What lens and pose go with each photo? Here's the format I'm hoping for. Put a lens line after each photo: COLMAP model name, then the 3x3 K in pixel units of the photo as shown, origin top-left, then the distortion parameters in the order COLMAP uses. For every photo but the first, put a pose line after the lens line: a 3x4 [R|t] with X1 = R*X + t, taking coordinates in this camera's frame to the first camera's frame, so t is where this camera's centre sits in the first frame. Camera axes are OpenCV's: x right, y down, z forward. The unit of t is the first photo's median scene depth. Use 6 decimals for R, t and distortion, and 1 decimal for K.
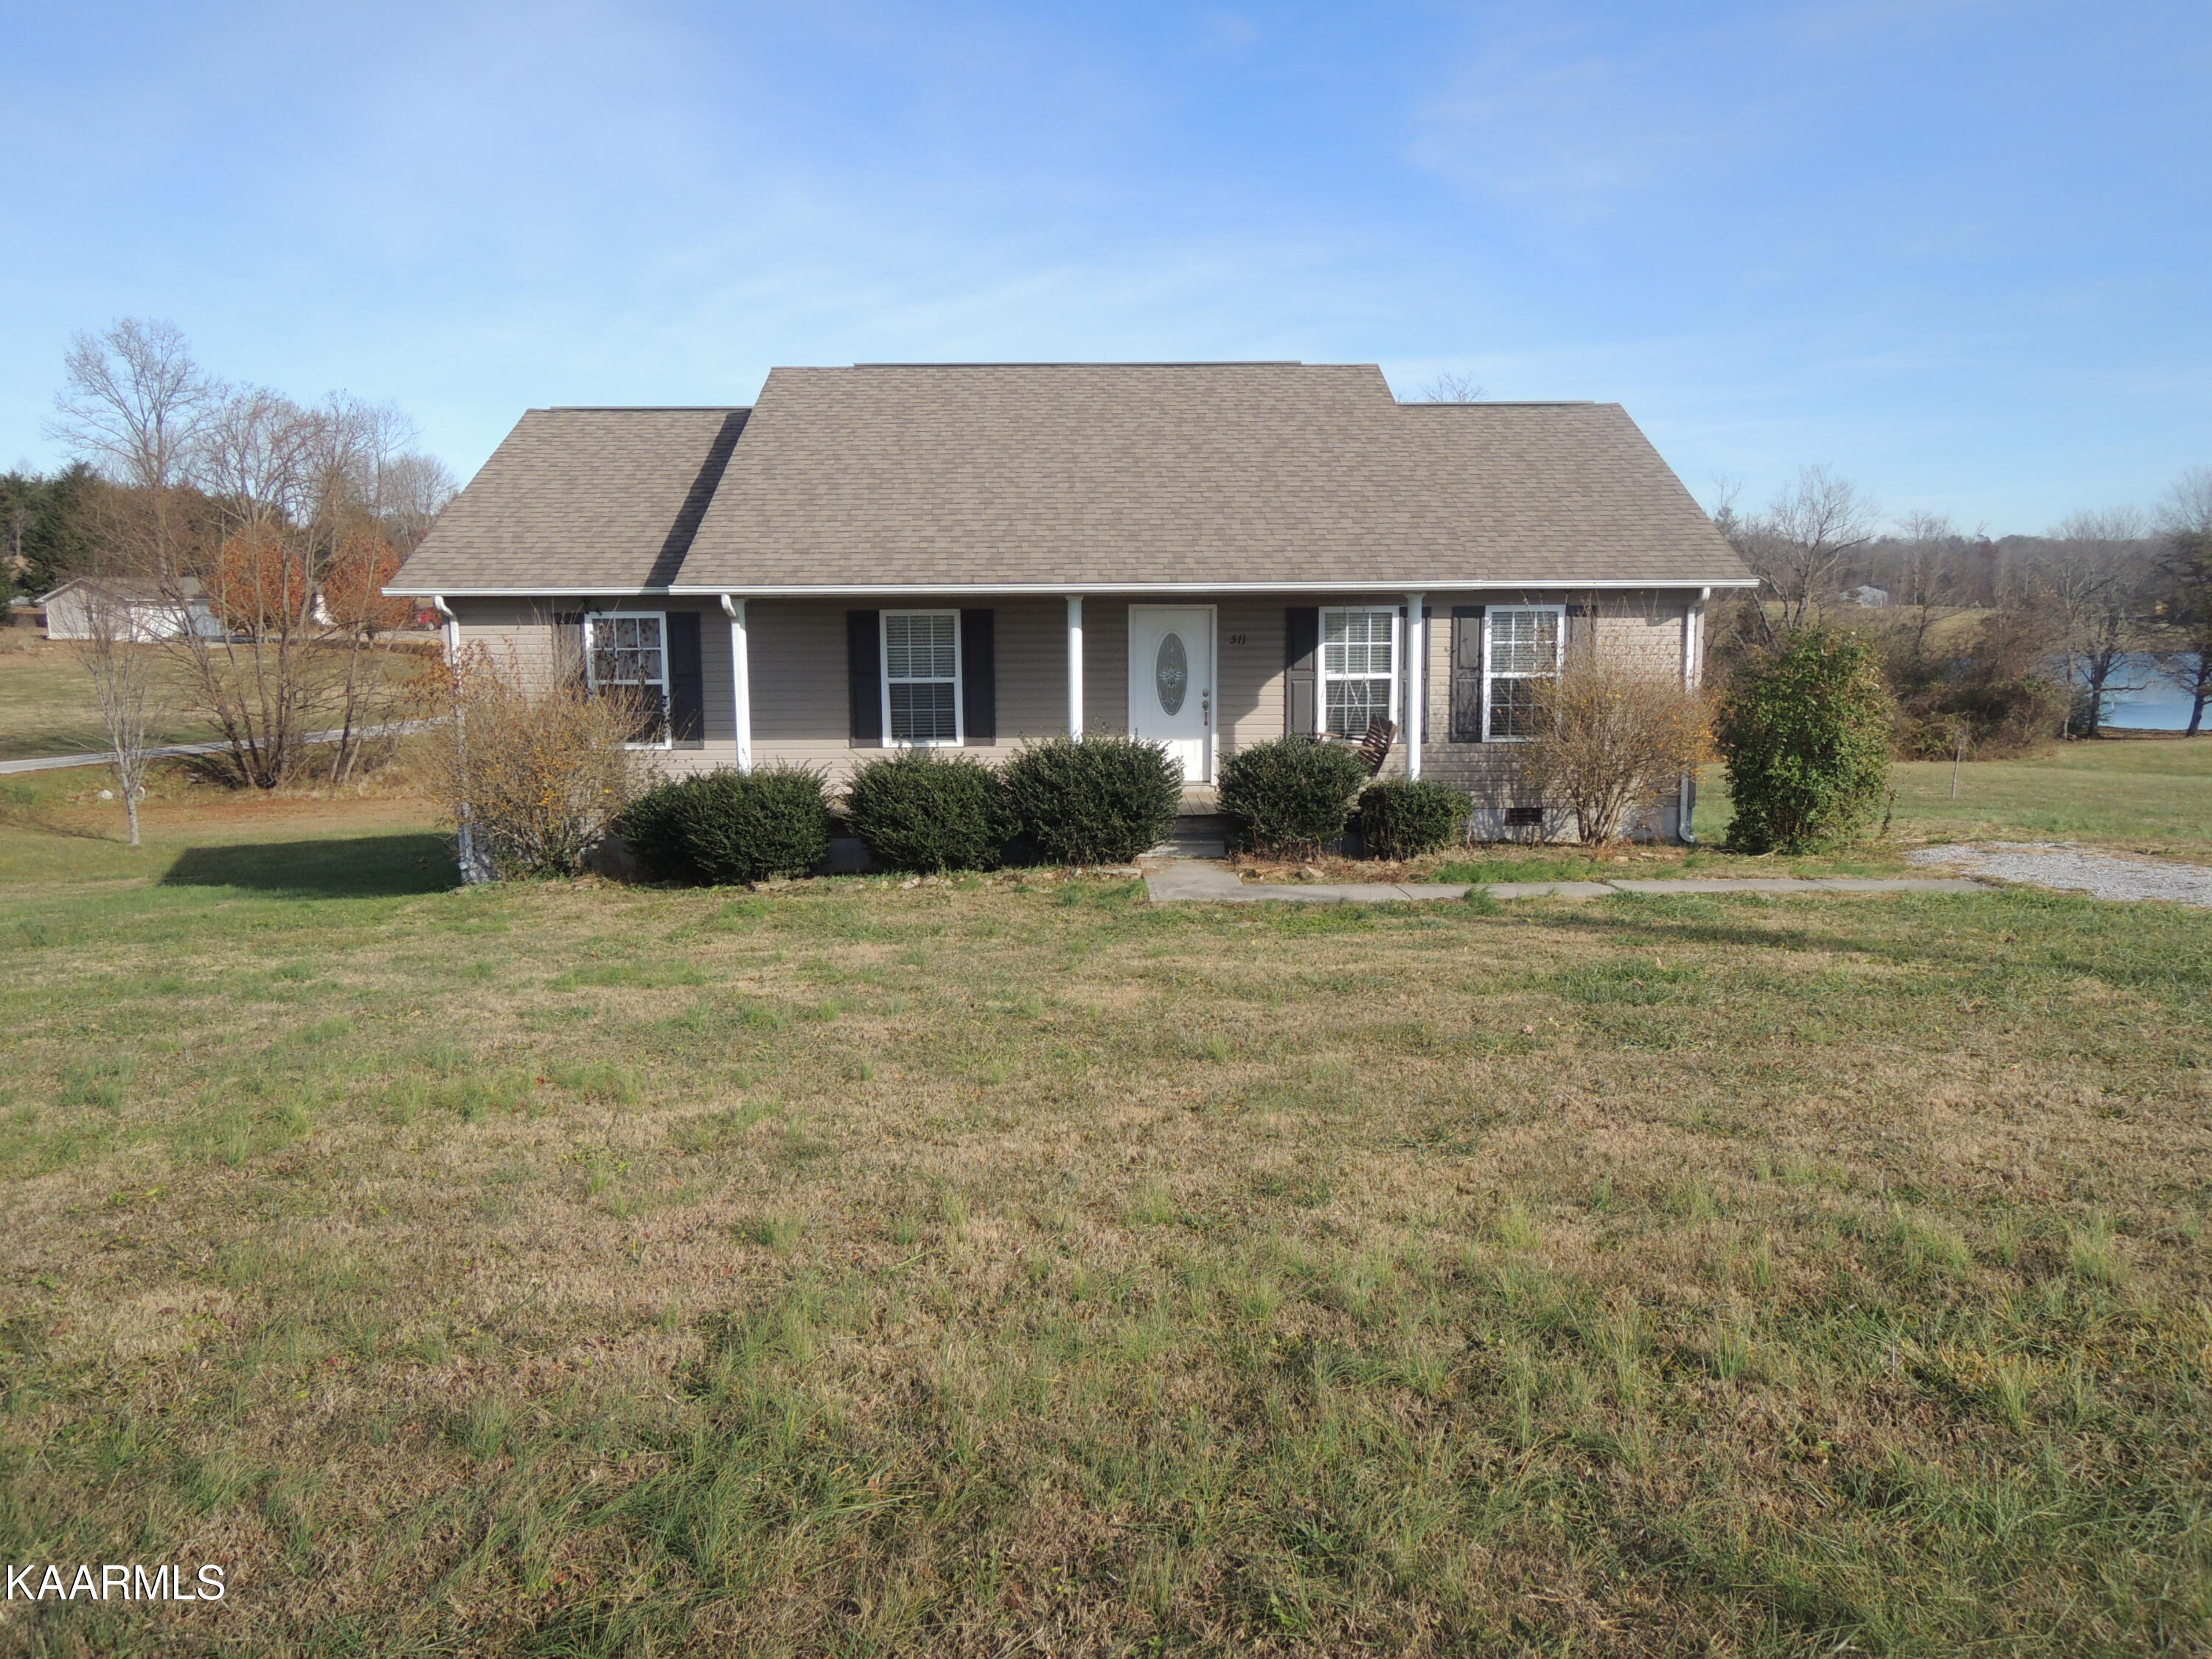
lens RADIAL K [[1582.0, 0, 1104.6], [0, 1582.0, 826.9], [0, 0, 1]] dist [-0.021739, -0.005040]
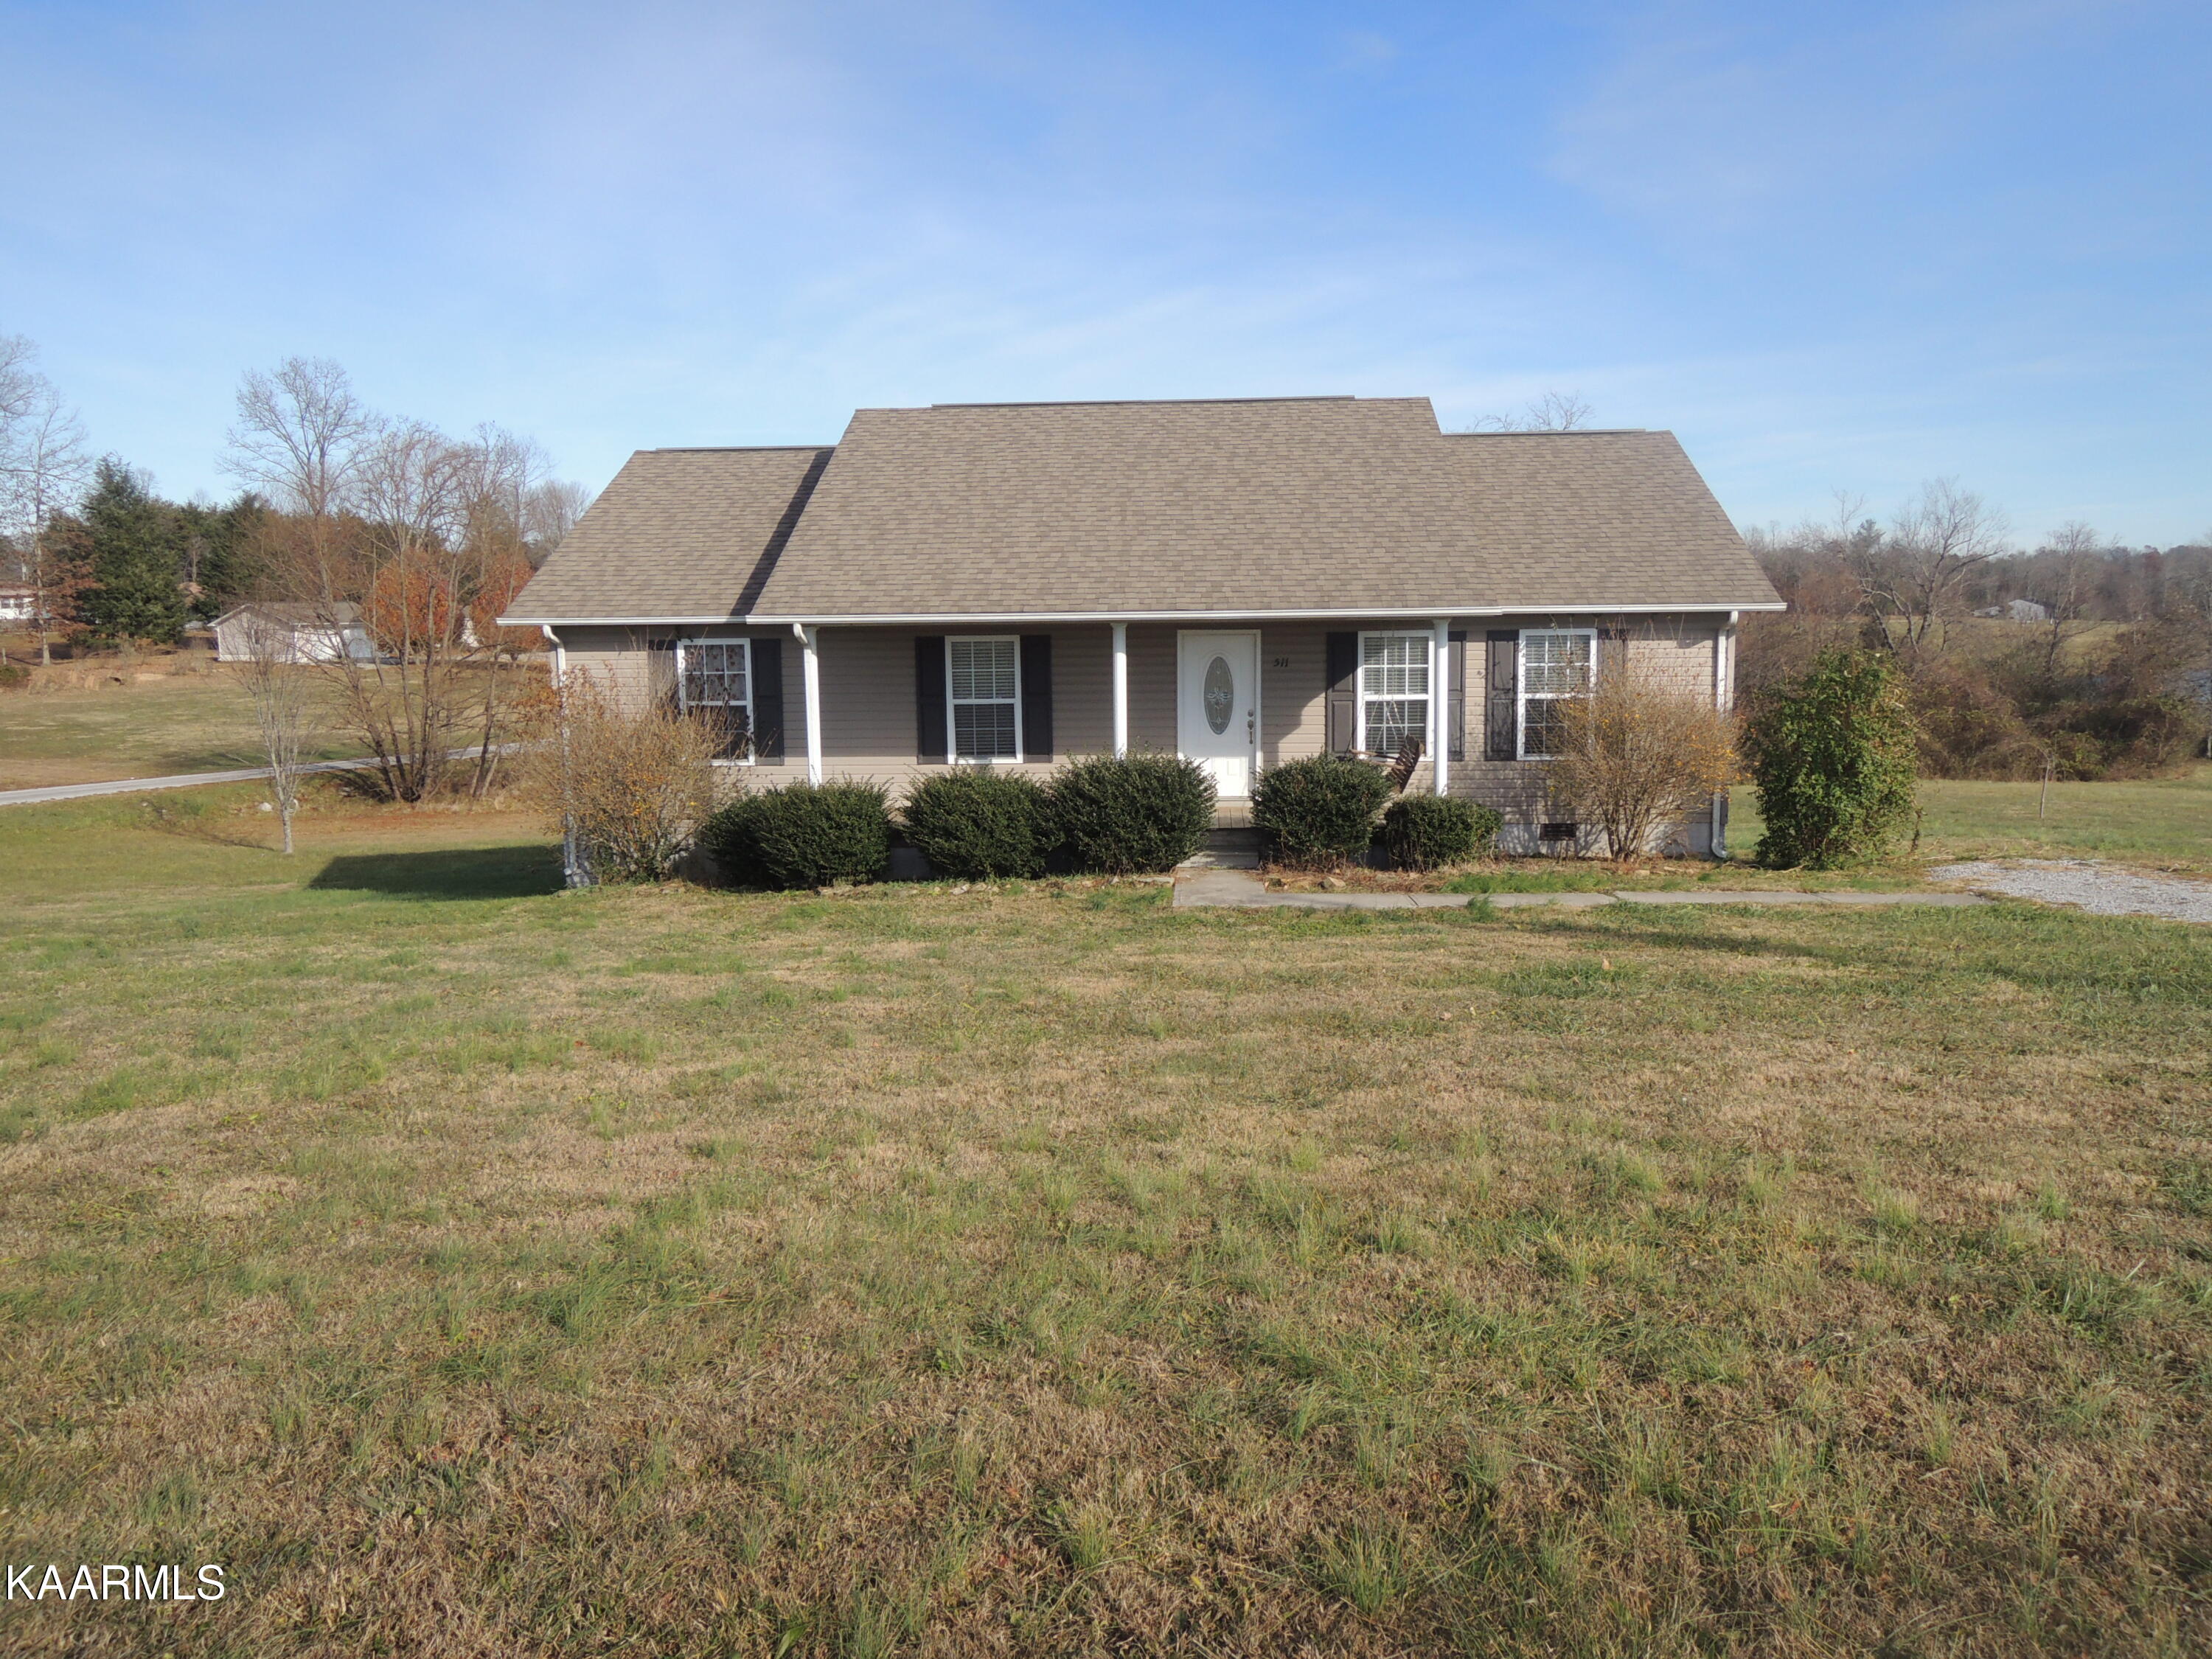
lens RADIAL K [[1582.0, 0, 1102.8], [0, 1582.0, 829.0], [0, 0, 1]] dist [-0.021739, -0.005040]
pose [[0.996640, 0.005429, -0.081722, 0.053824], [-0.006250, 0.999932, -0.009794, 0.003788], [0.081664, 0.010272, 0.996607, -0.062140]]
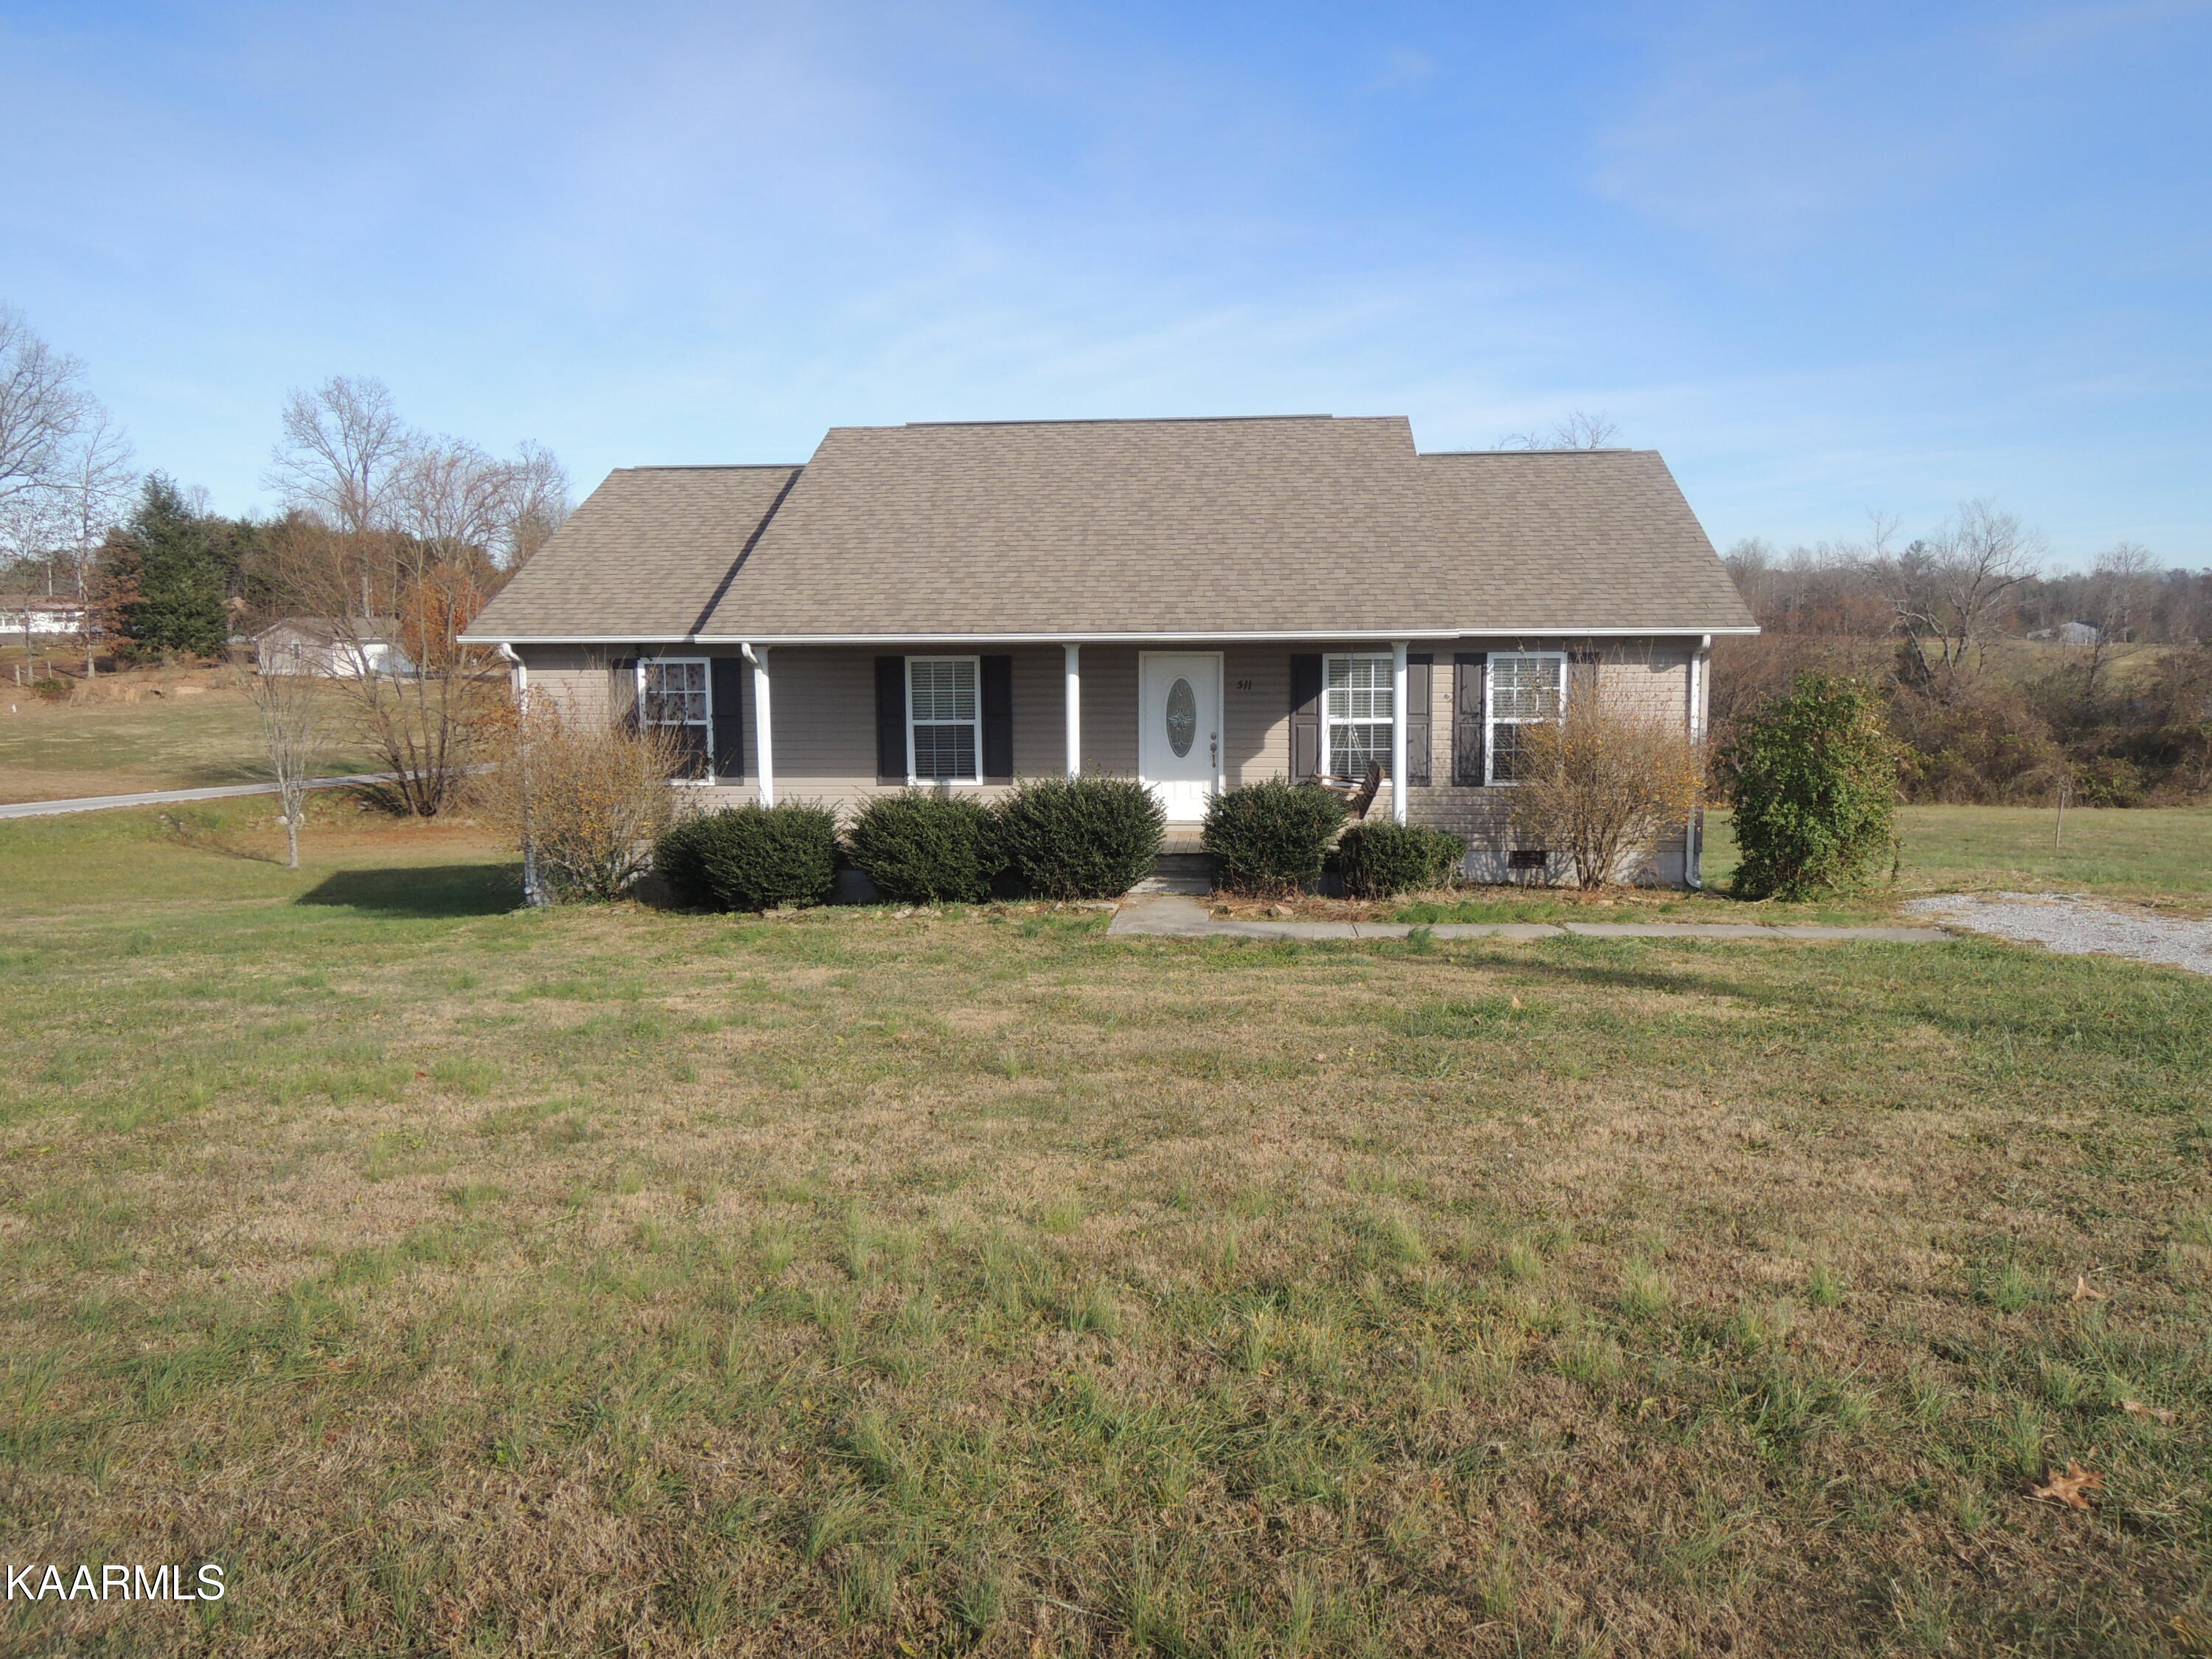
lens RADIAL K [[1582.0, 0, 1101.8], [0, 1582.0, 826.9], [0, 0, 1]] dist [-0.021739, -0.005040]
pose [[0.993901, 0.012433, -0.109570, 0.108771], [-0.014943, 0.999644, -0.022123, -0.001049], [0.109256, 0.023626, 0.993733, -0.039985]]
